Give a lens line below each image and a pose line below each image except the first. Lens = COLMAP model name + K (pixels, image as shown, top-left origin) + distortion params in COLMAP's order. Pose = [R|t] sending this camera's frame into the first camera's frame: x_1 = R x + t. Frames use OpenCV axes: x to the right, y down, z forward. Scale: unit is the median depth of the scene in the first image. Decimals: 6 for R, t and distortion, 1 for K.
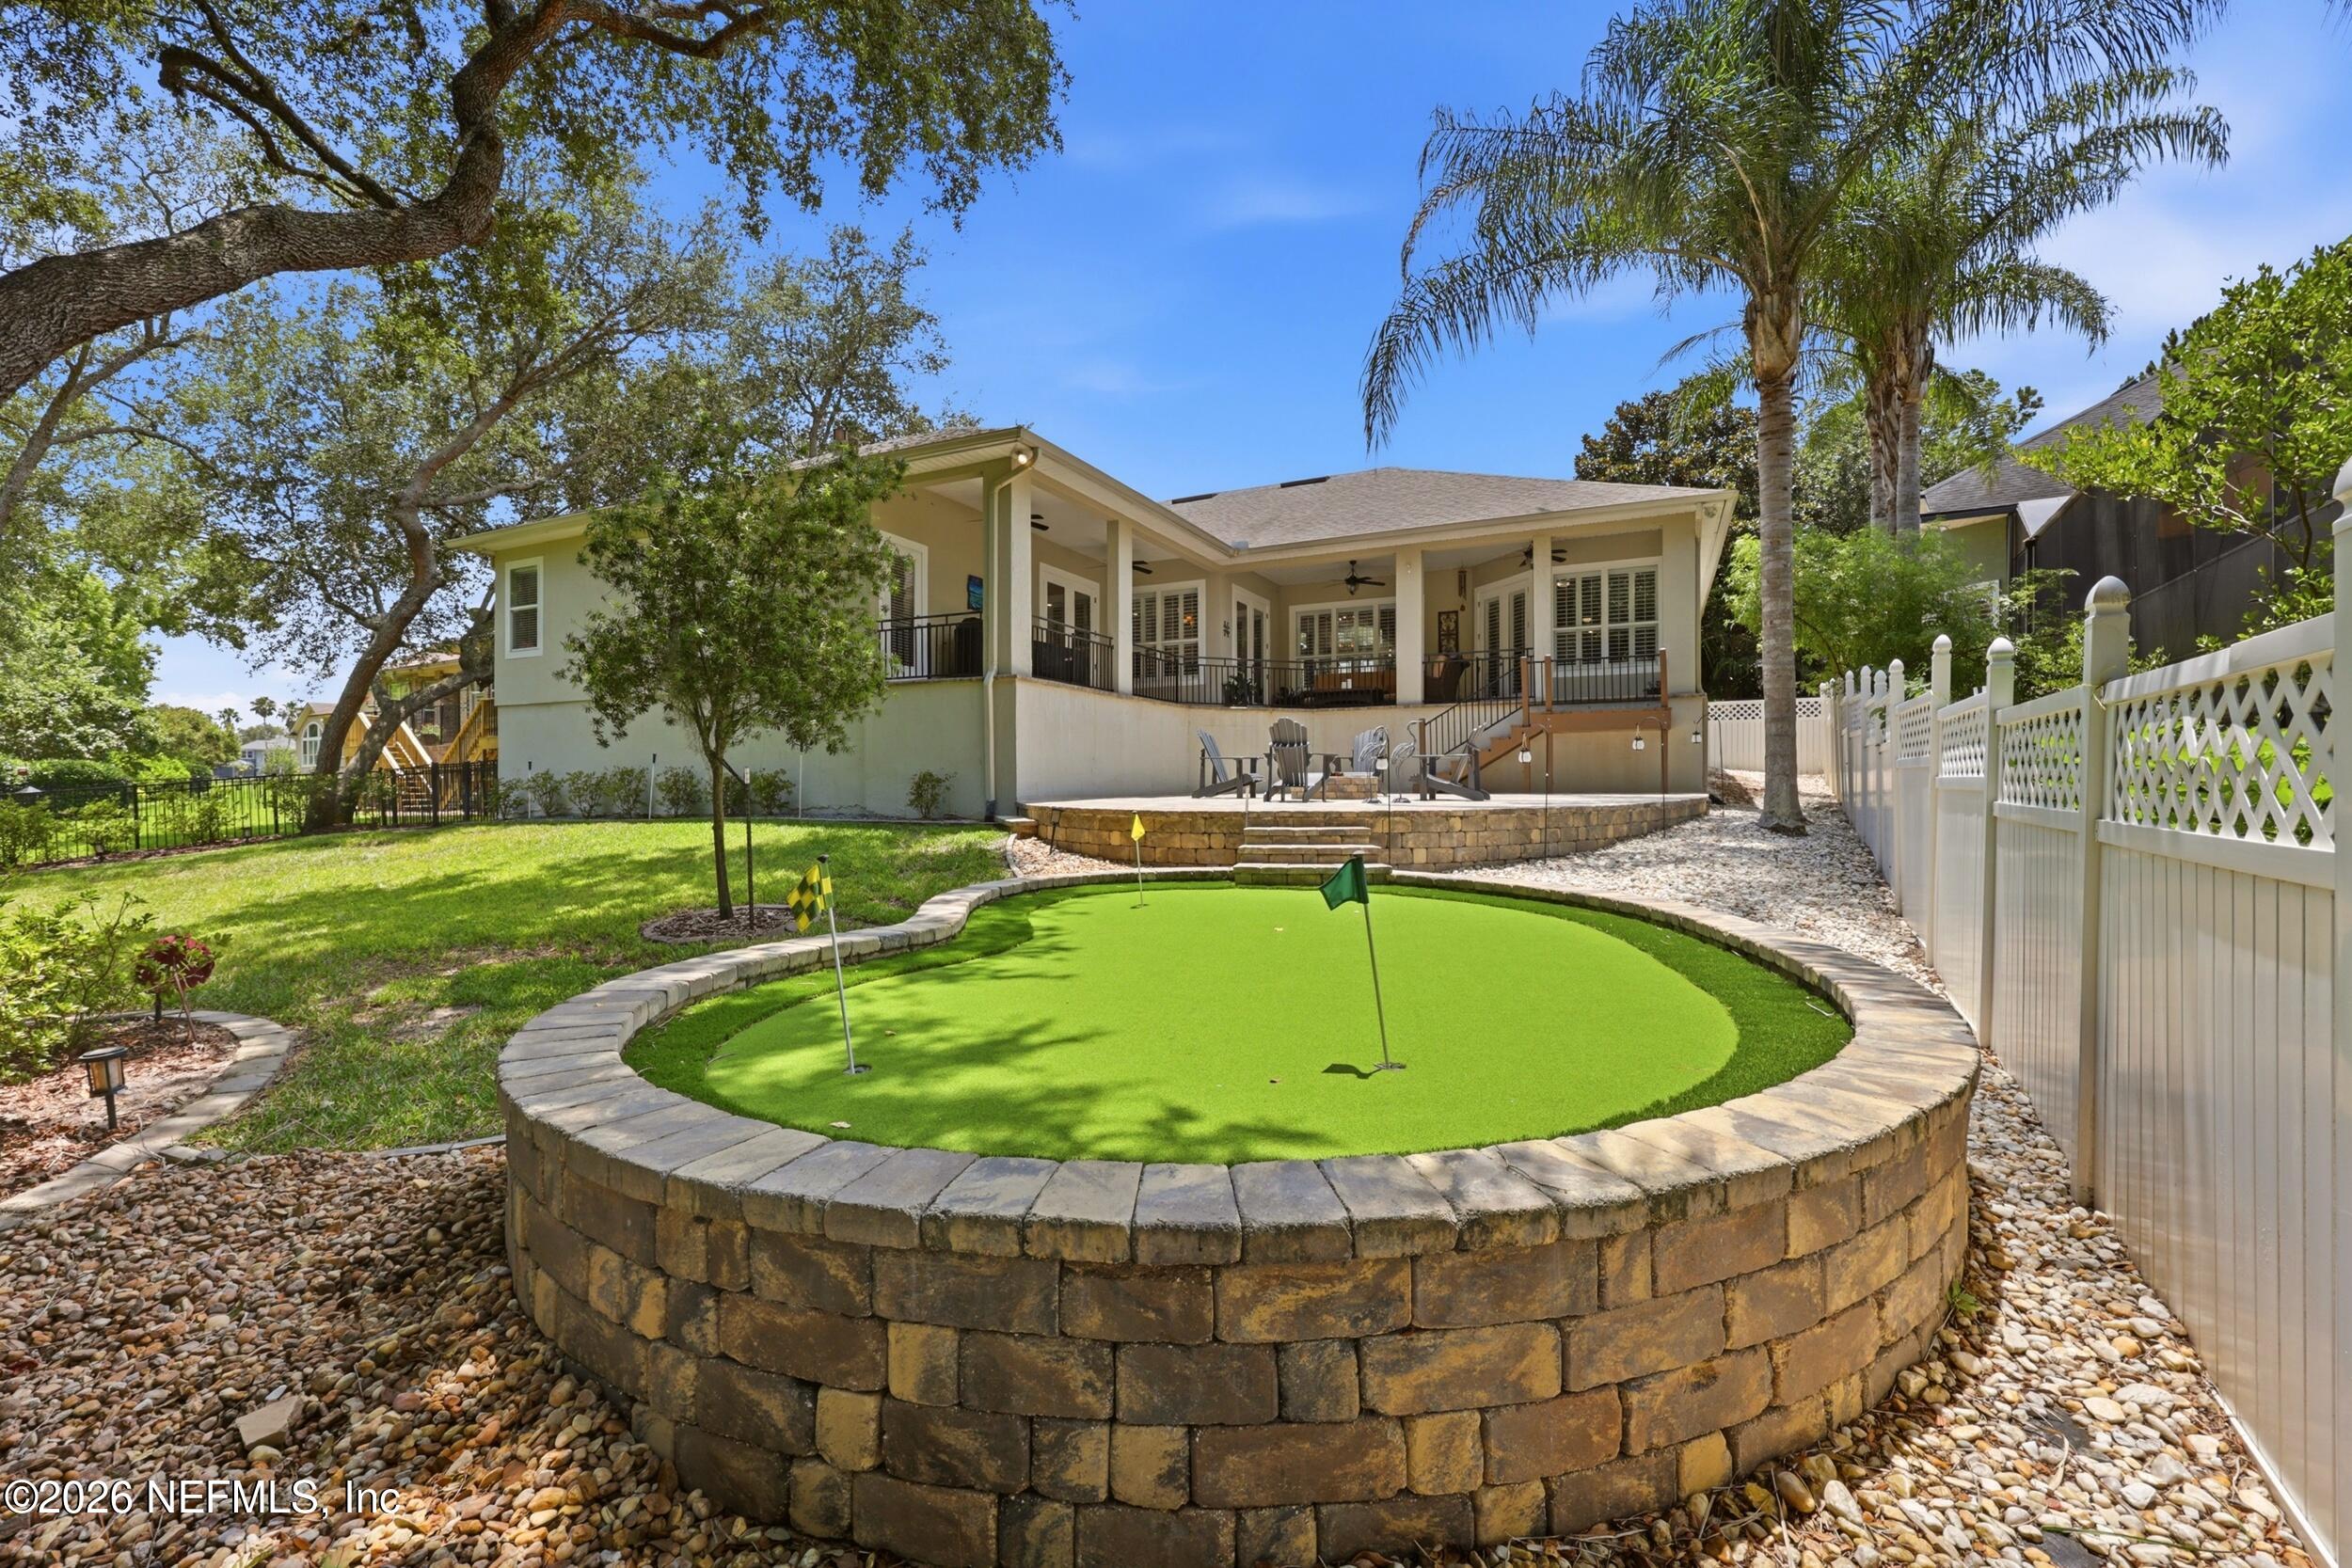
lens RADIAL K [[953.1, 0, 1176.8], [0, 953.1, 795.4], [0, 0, 1]] dist [0.000324, 0.000701]
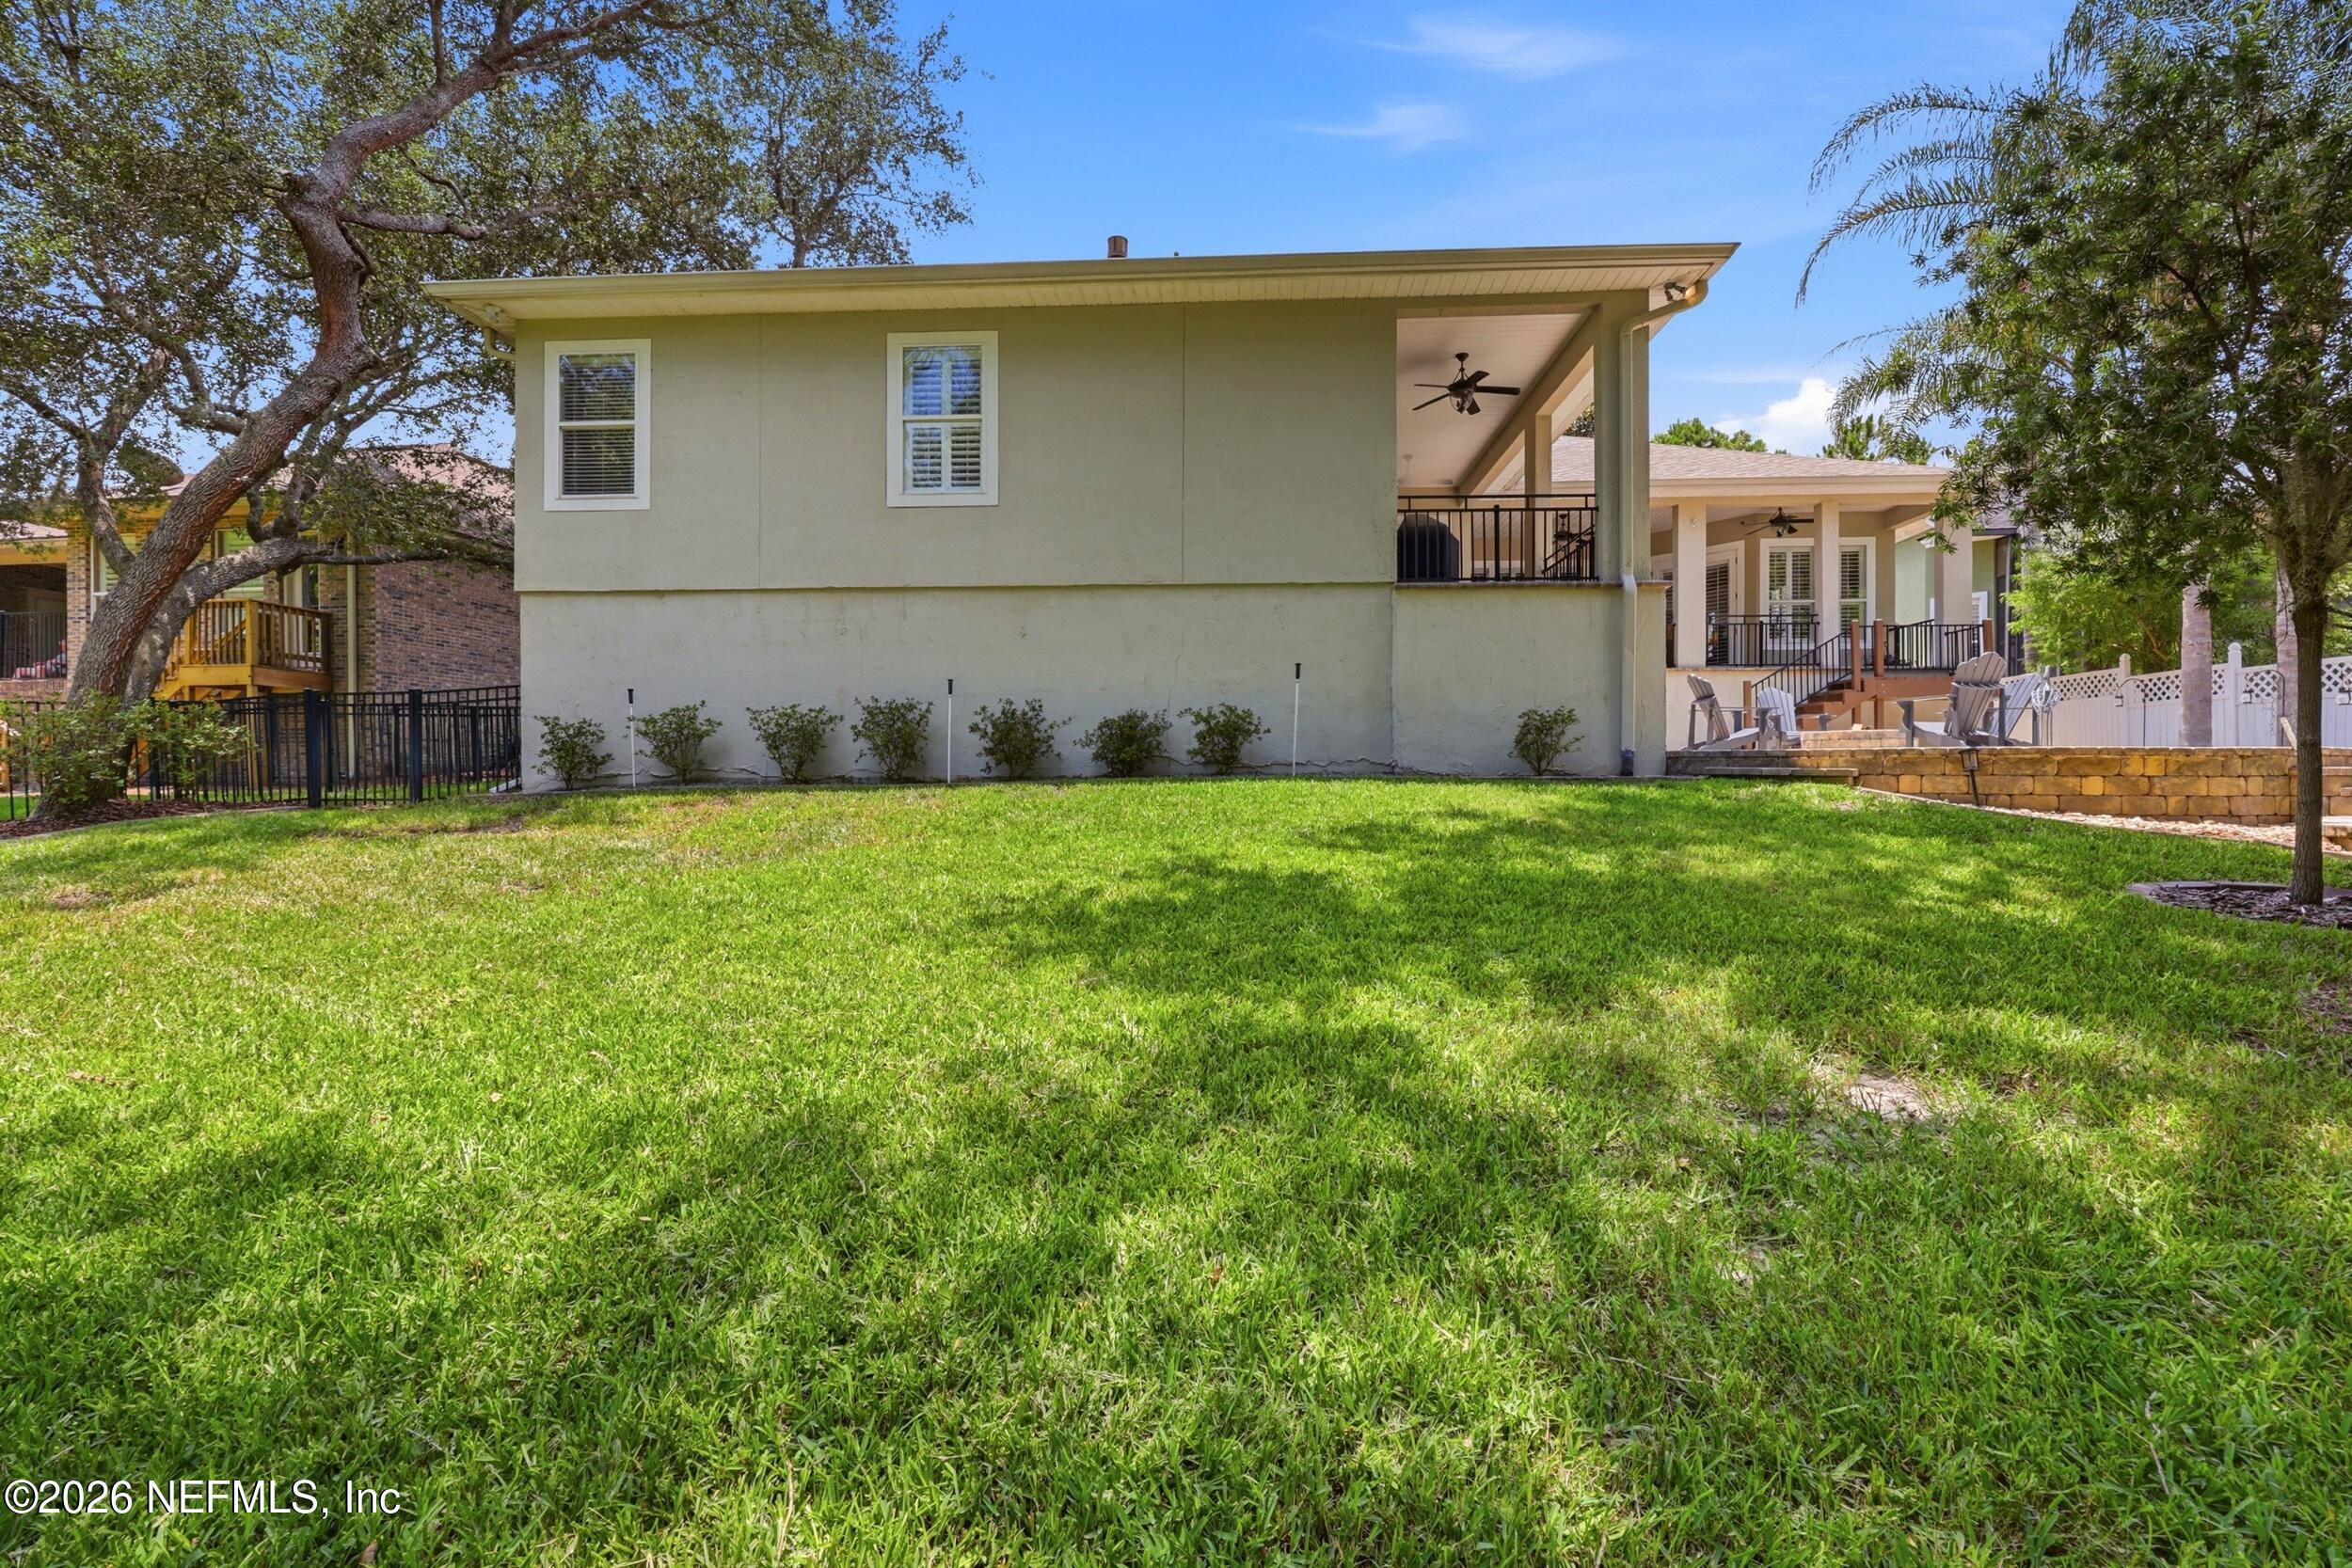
lens RADIAL K [[953.1, 0, 1176.1], [0, 953.1, 789.7], [0, 0, 1]] dist [0.000324, 0.000701]
pose [[0.941427, 0.013052, 0.336965, -0.549828], [-0.015960, 0.999855, 0.005861, 0.021384], [-0.336839, -0.010895, 0.941499, 0.322347]]
